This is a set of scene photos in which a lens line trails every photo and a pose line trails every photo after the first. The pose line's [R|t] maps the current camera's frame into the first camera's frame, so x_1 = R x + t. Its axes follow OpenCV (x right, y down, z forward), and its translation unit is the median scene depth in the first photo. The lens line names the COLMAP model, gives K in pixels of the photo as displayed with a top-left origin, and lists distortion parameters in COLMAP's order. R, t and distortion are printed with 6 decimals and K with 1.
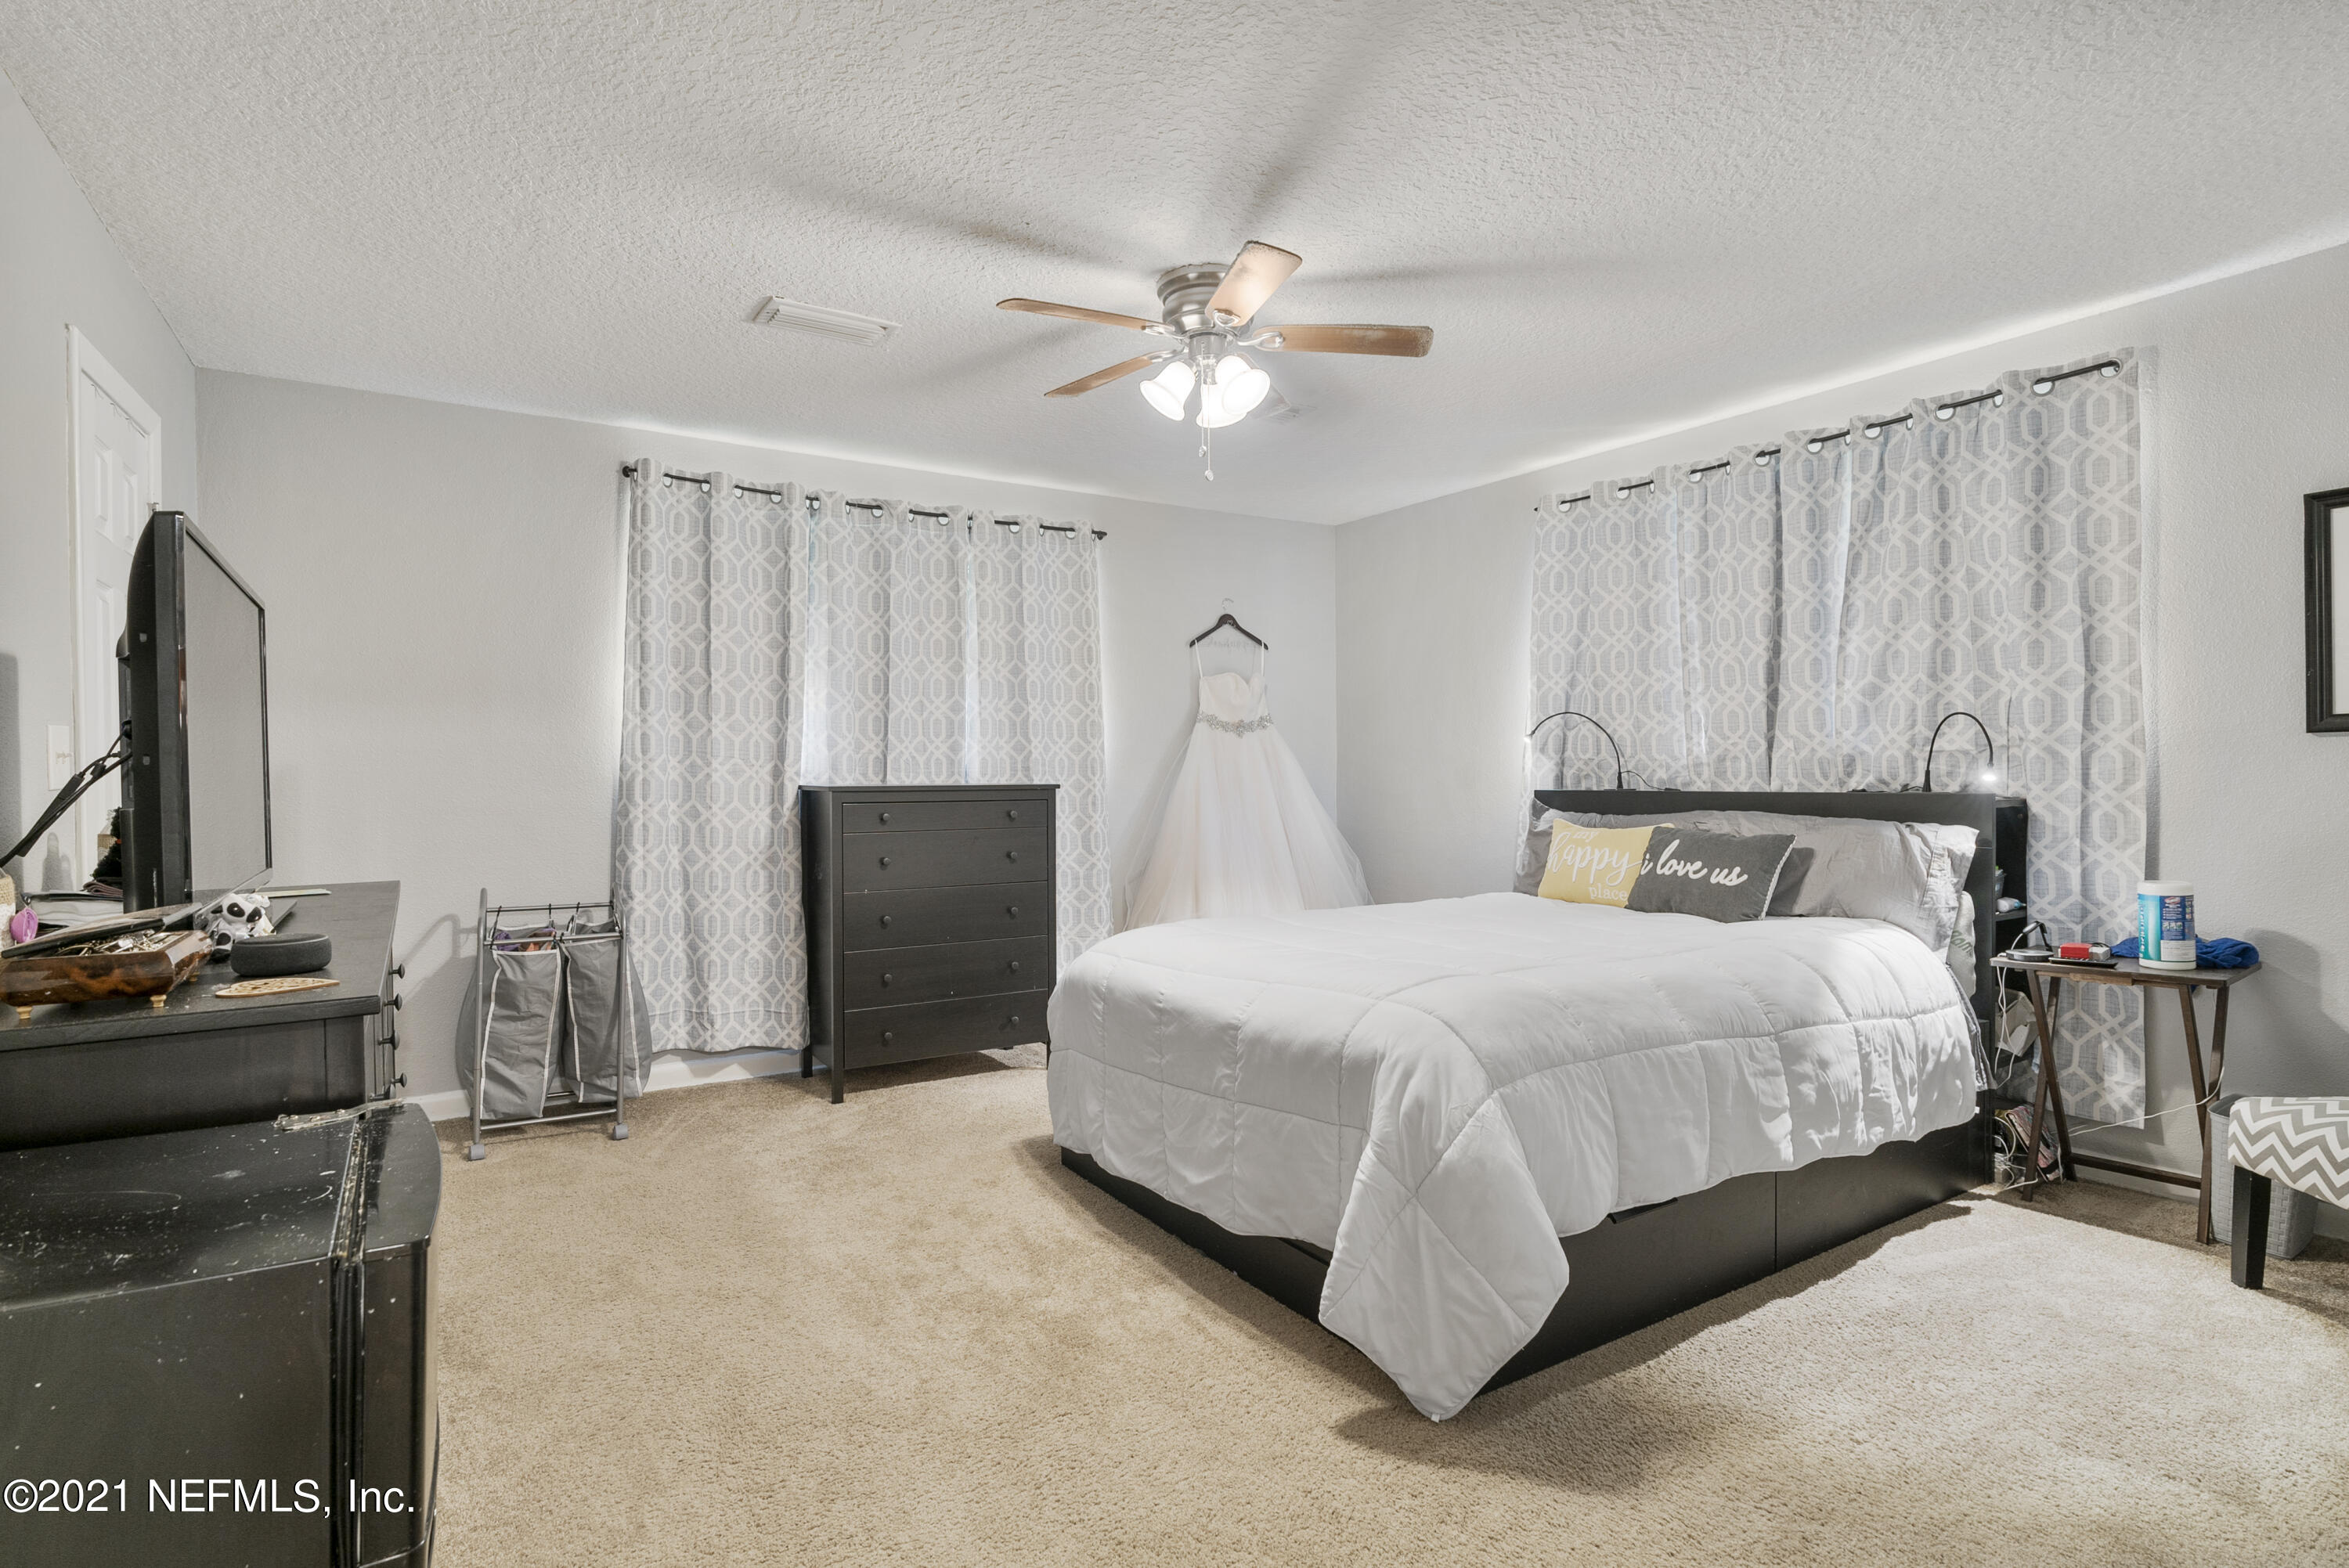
lens RADIAL K [[1133.9, 0, 1173.7], [0, 1133.9, 791.0], [0, 0, 1]] dist [-0.006571, 0.002958]
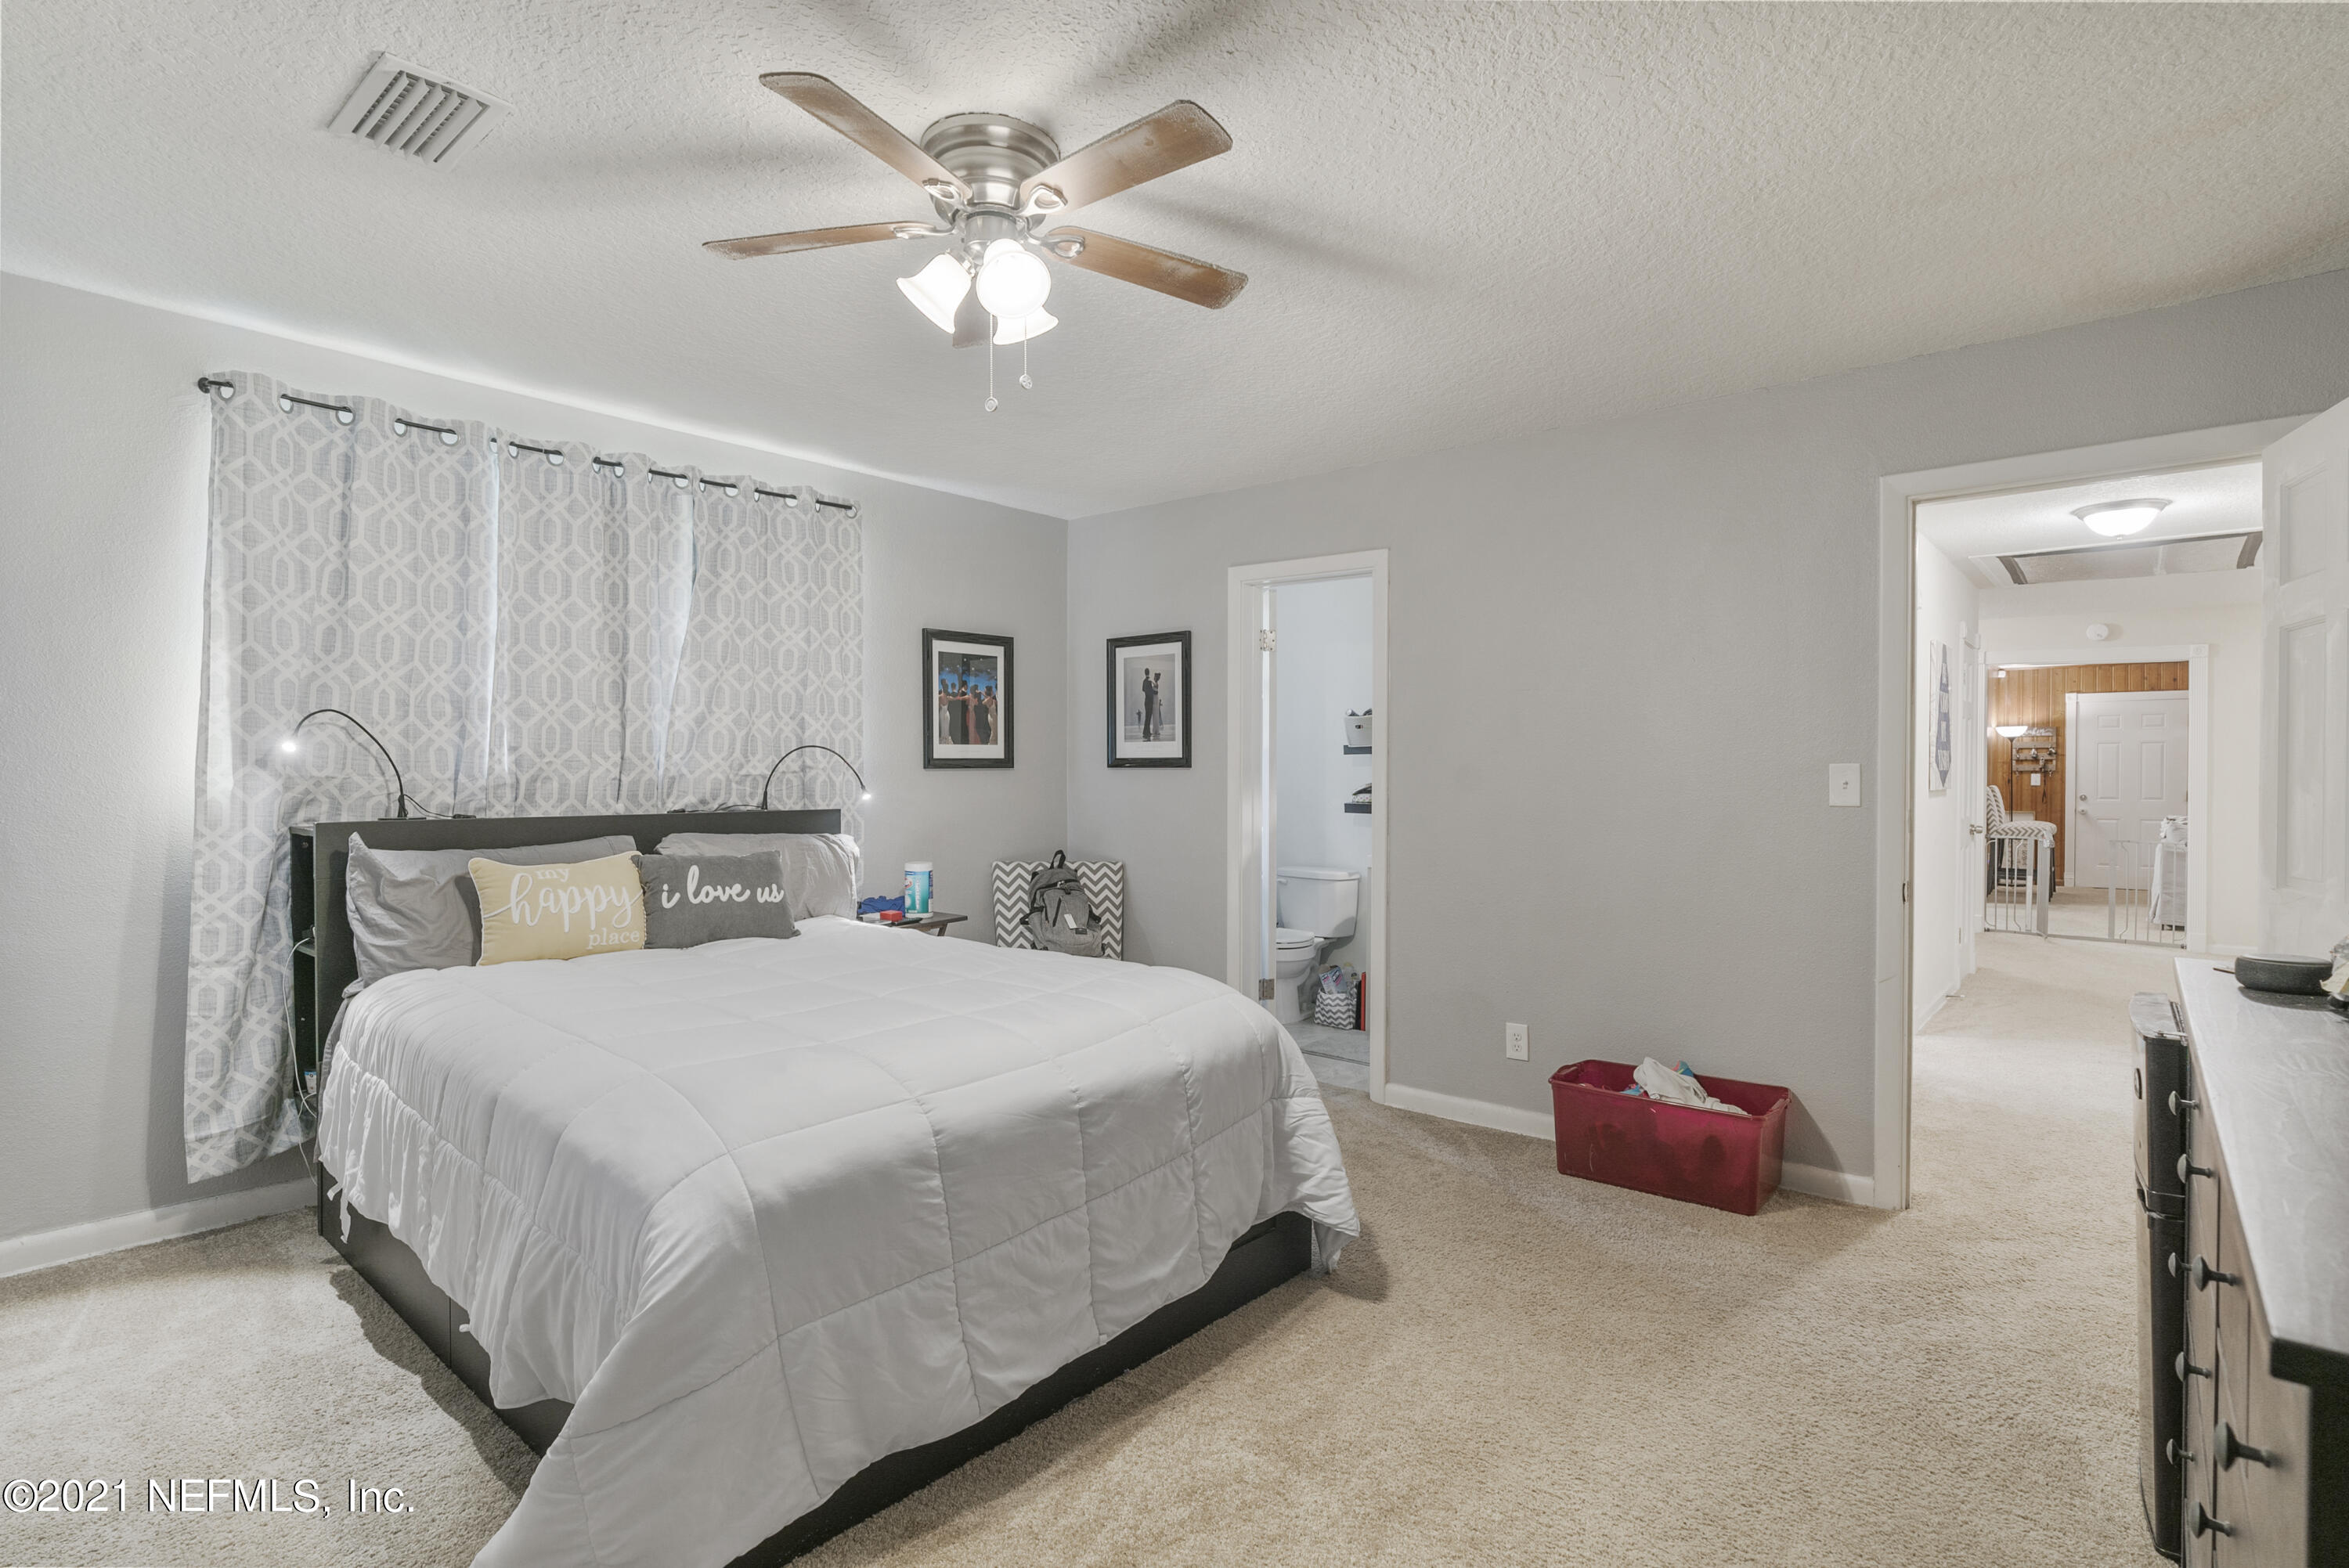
lens RADIAL K [[1133.9, 0, 1182.9], [0, 1133.9, 779.7], [0, 0, 1]] dist [-0.006571, 0.002958]
pose [[-0.284940, 0.004517, 0.958535, -0.578459], [0.016873, 0.999858, 0.000304, -0.022479], [-0.958397, 0.016260, -0.284975, 0.868697]]
